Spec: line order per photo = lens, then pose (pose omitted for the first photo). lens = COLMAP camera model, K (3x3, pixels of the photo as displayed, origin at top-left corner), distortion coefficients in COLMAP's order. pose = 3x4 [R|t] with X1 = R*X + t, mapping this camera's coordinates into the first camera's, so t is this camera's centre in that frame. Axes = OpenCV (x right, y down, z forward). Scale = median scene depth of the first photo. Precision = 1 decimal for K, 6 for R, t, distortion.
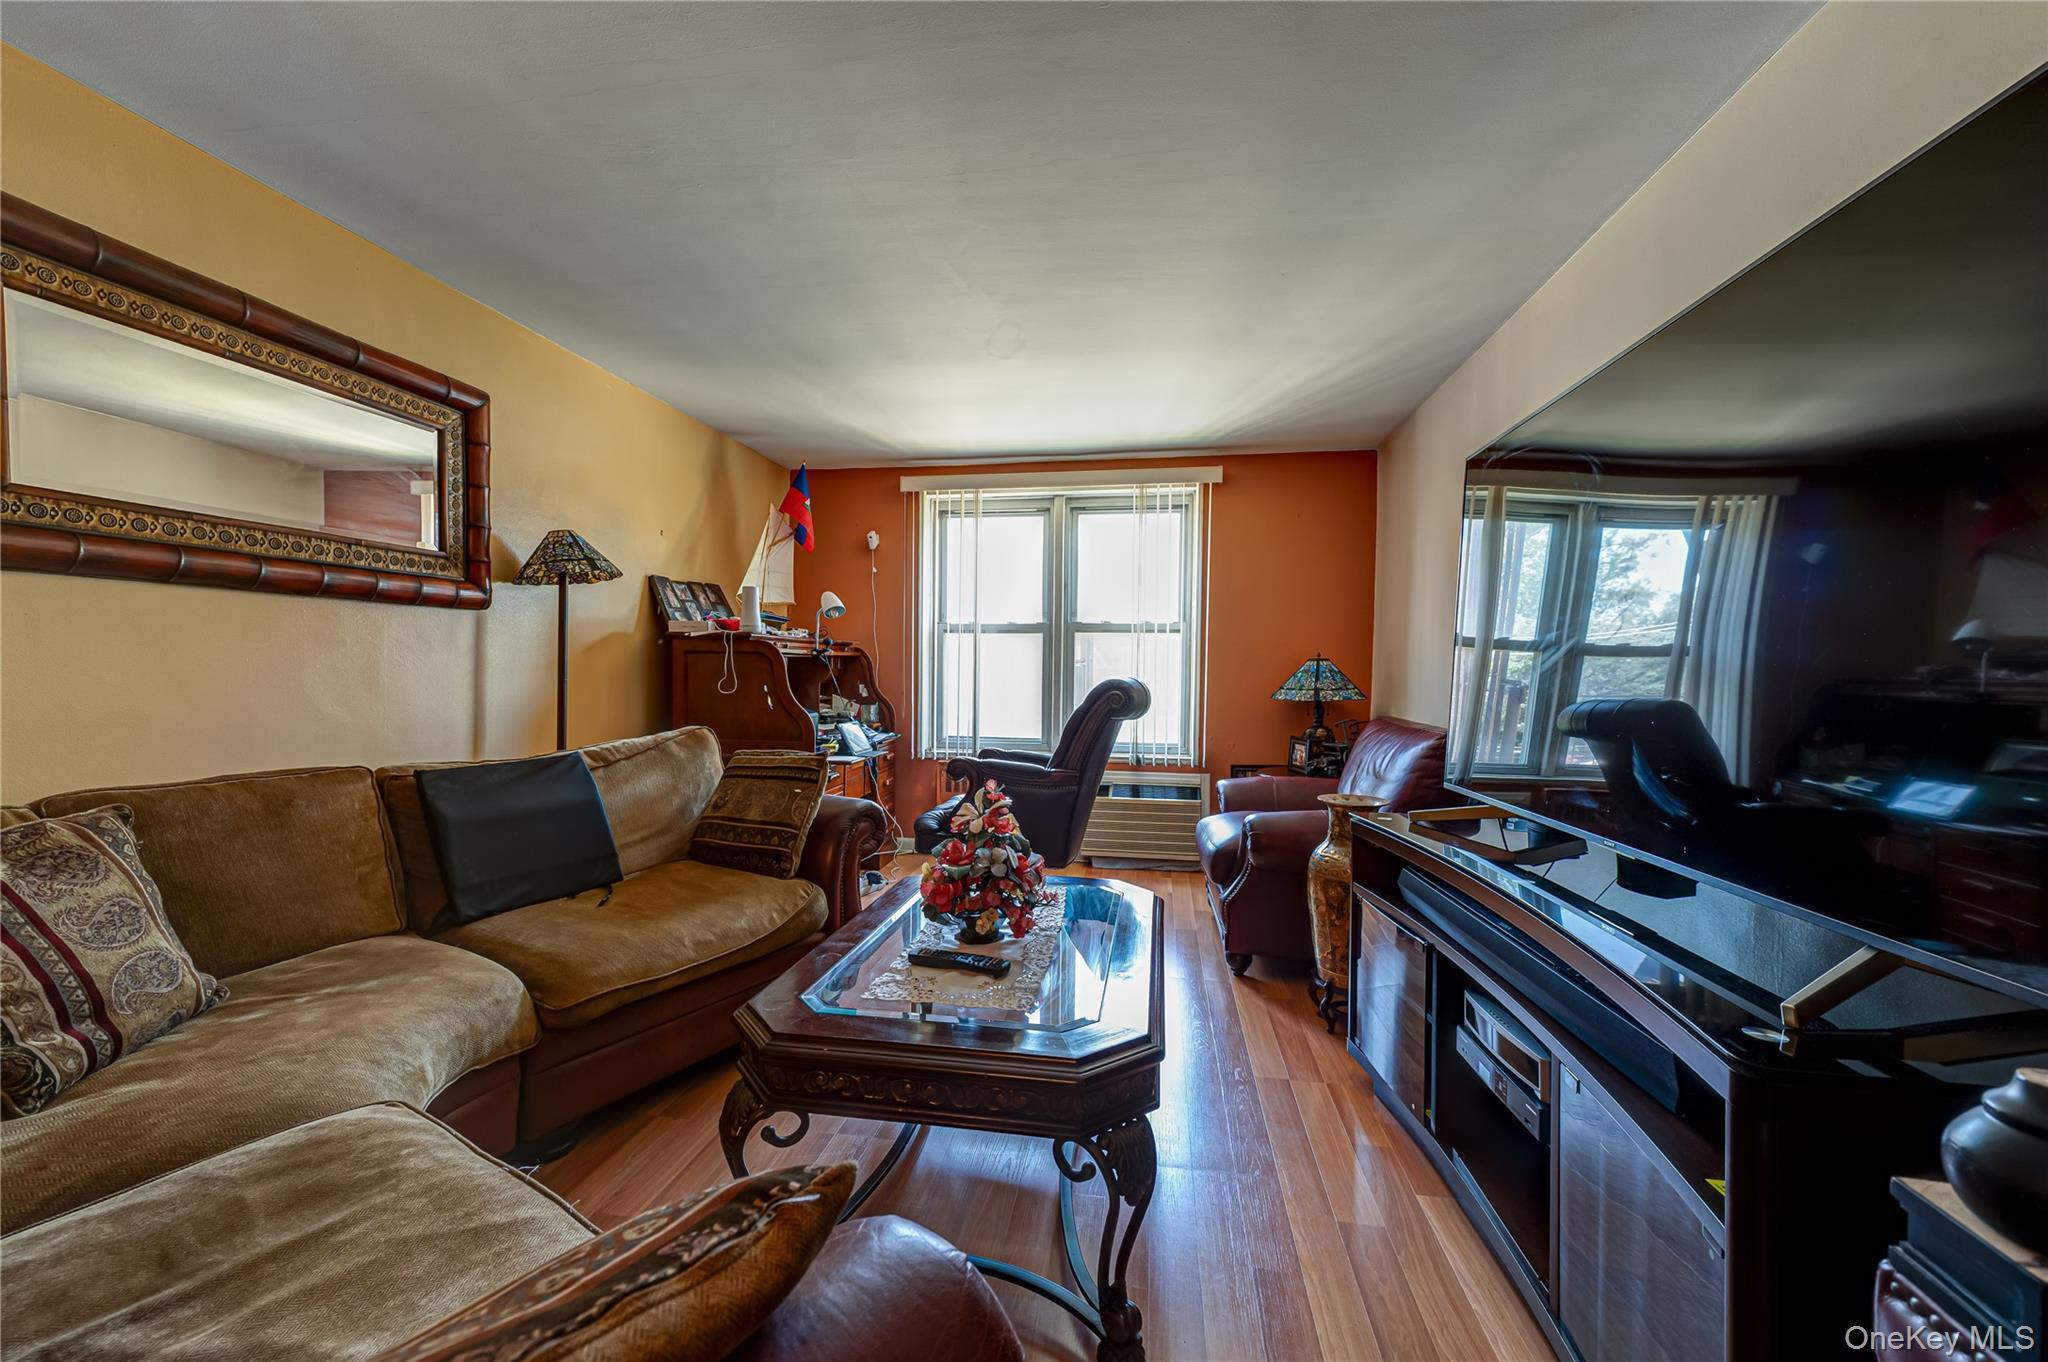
lens RADIAL K [[798.6, 0, 1024.8], [0, 798.6, 689.9], [0, 0, 1]] dist [0.013736, -0.001385]
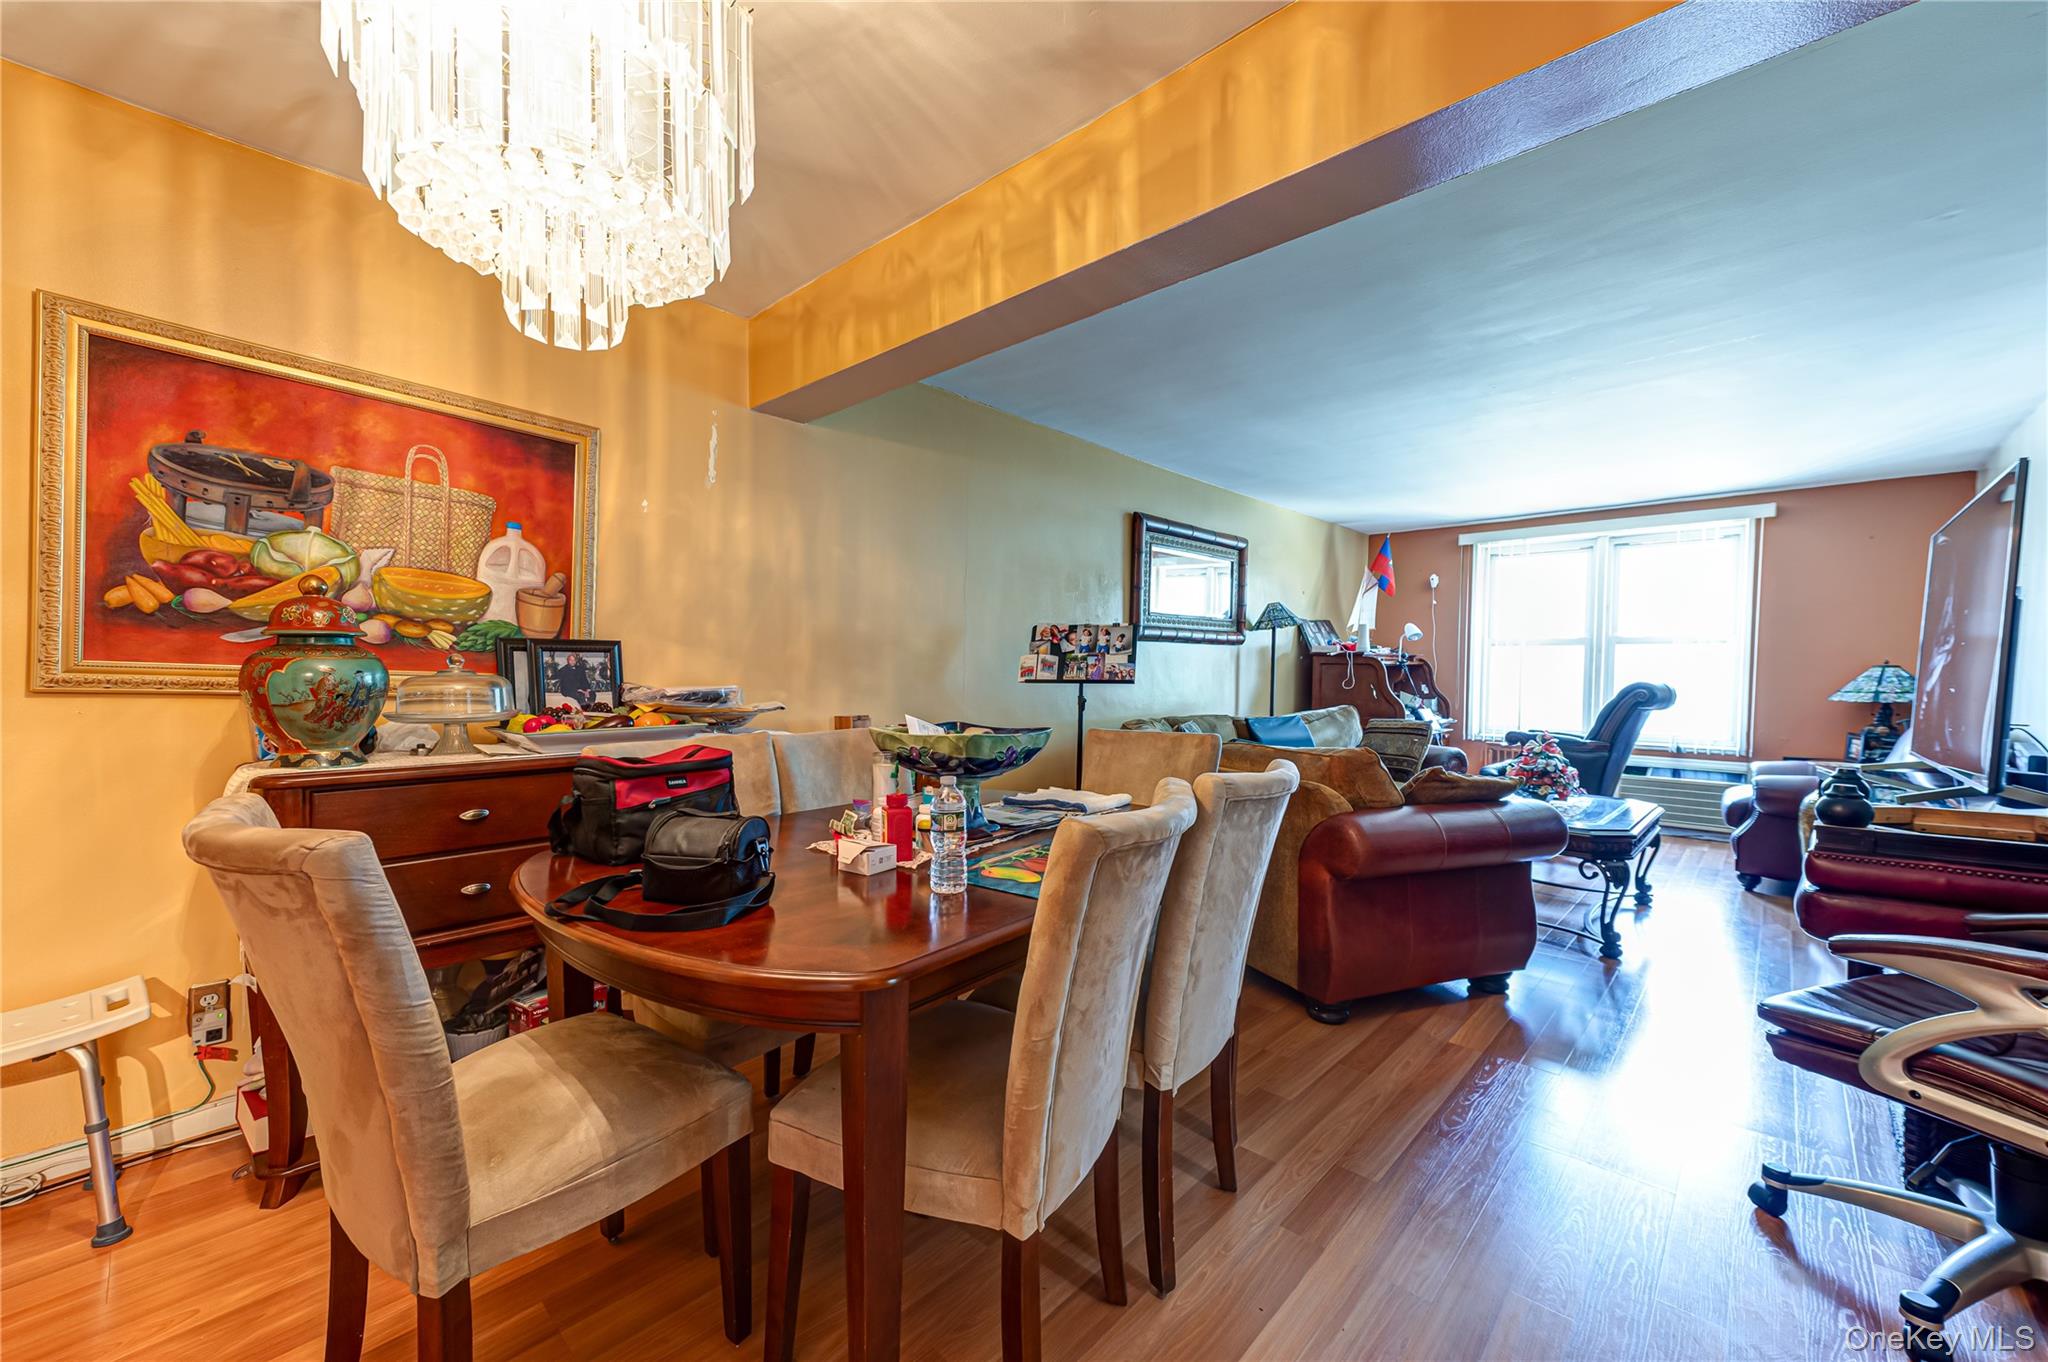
lens RADIAL K [[798.6, 0, 1010.9], [0, 798.6, 691.1], [0, 0, 1]] dist [0.013736, -0.001385]
pose [[0.823953, 0.014847, -0.566464, -0.003686], [-0.015371, 0.999874, 0.003848, 0.012301], [0.566450, 0.005537, 0.824078, -0.673111]]
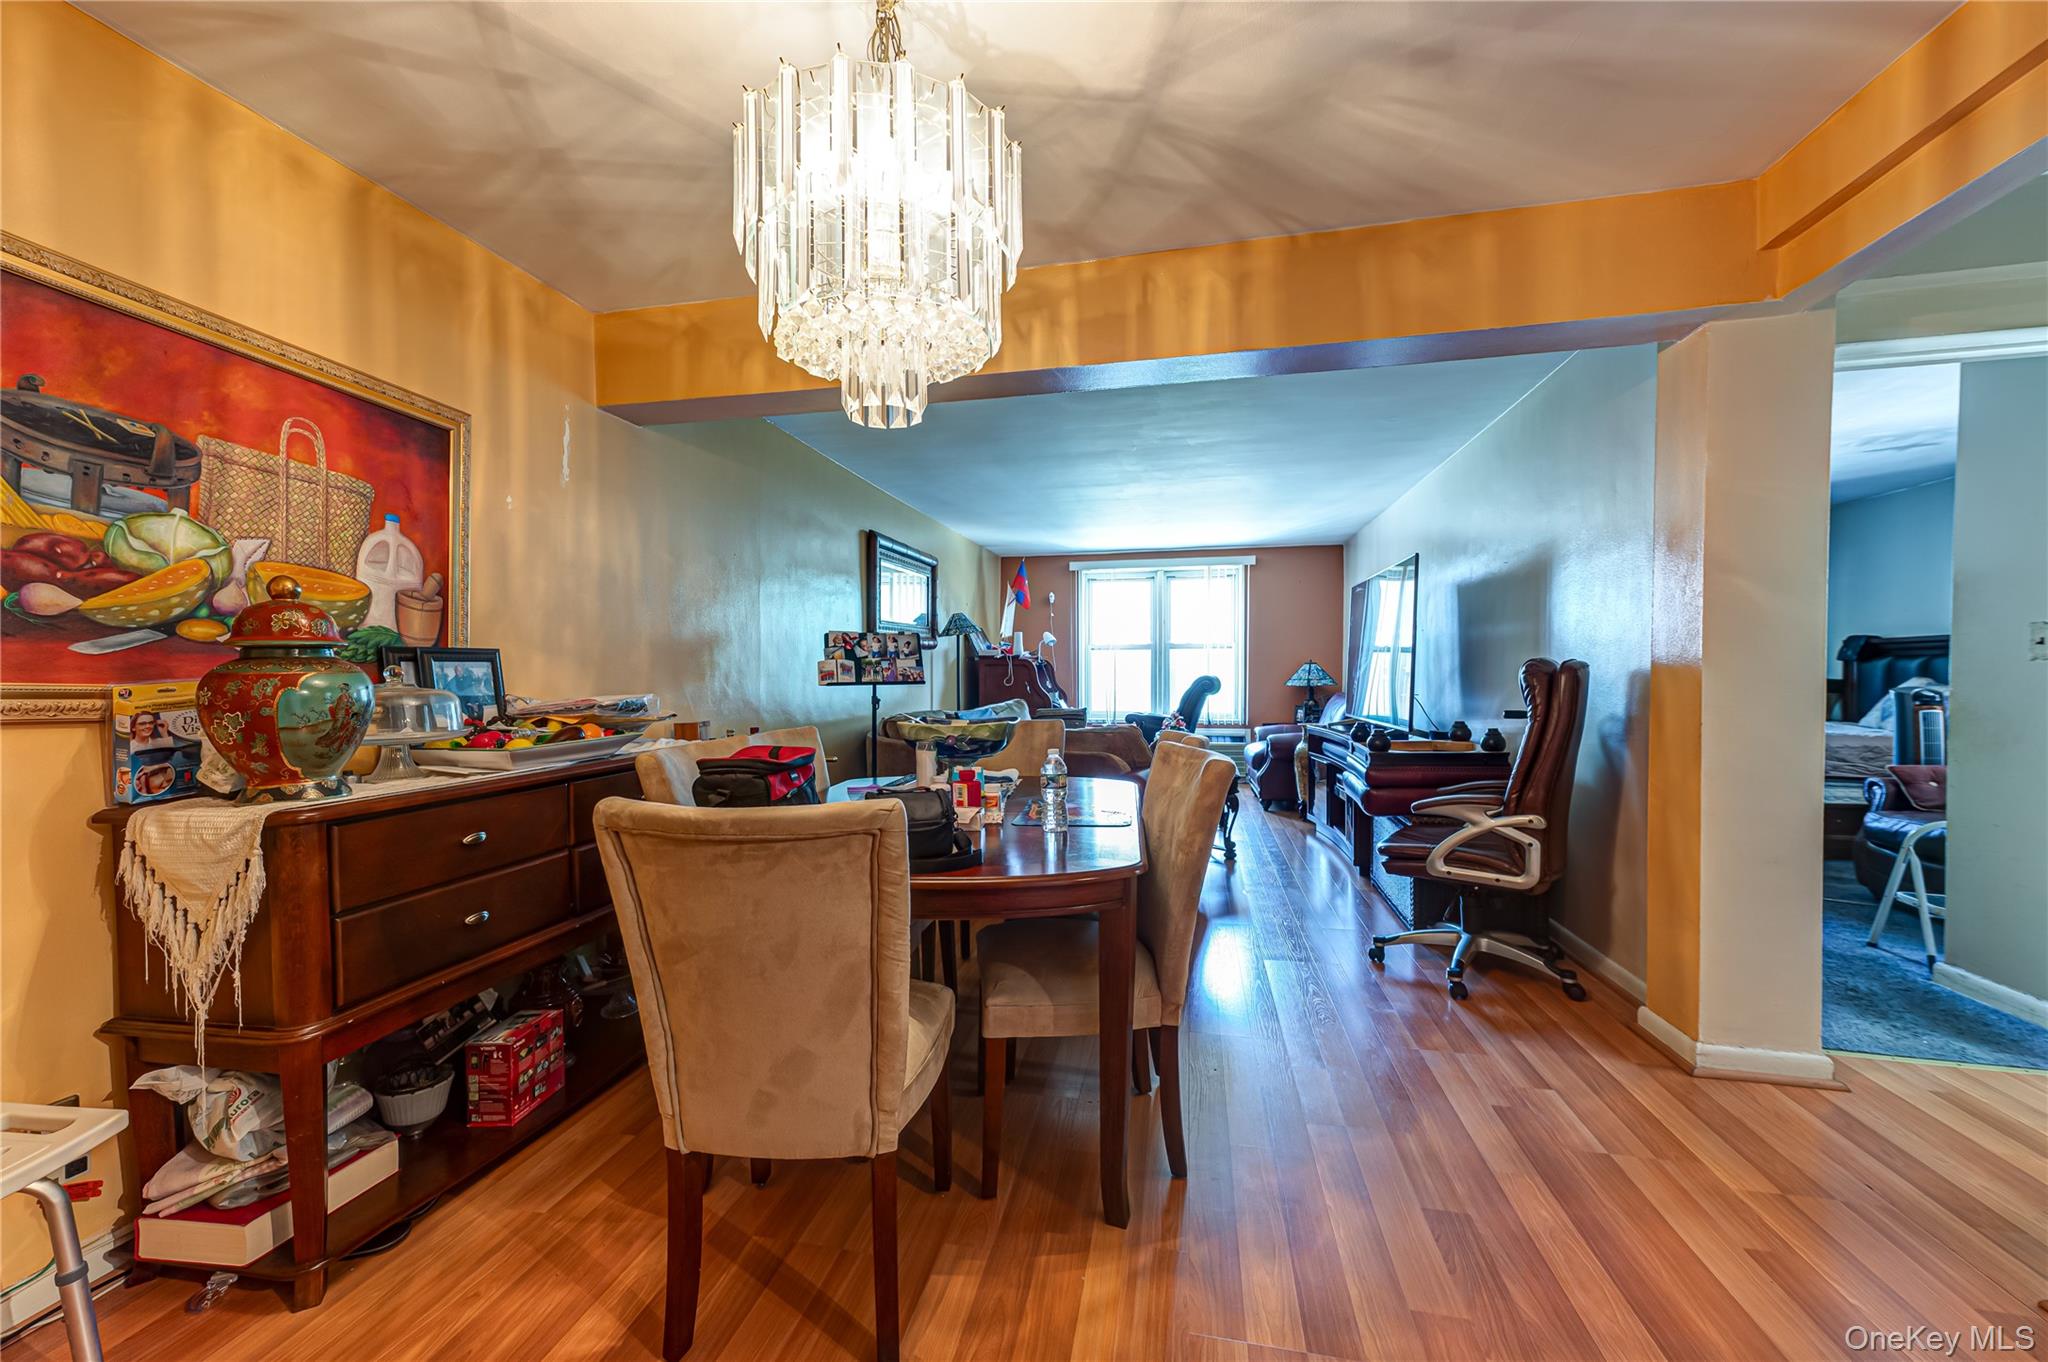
lens RADIAL K [[798.6, 0, 1013.7], [0, 798.6, 693.2], [0, 0, 1]] dist [0.013736, -0.001385]
pose [[0.998218, -0.013275, -0.058172, -0.208126], [0.013534, 0.999900, 0.004058, 0.014318], [0.058112, -0.004838, 0.998298, -0.882292]]
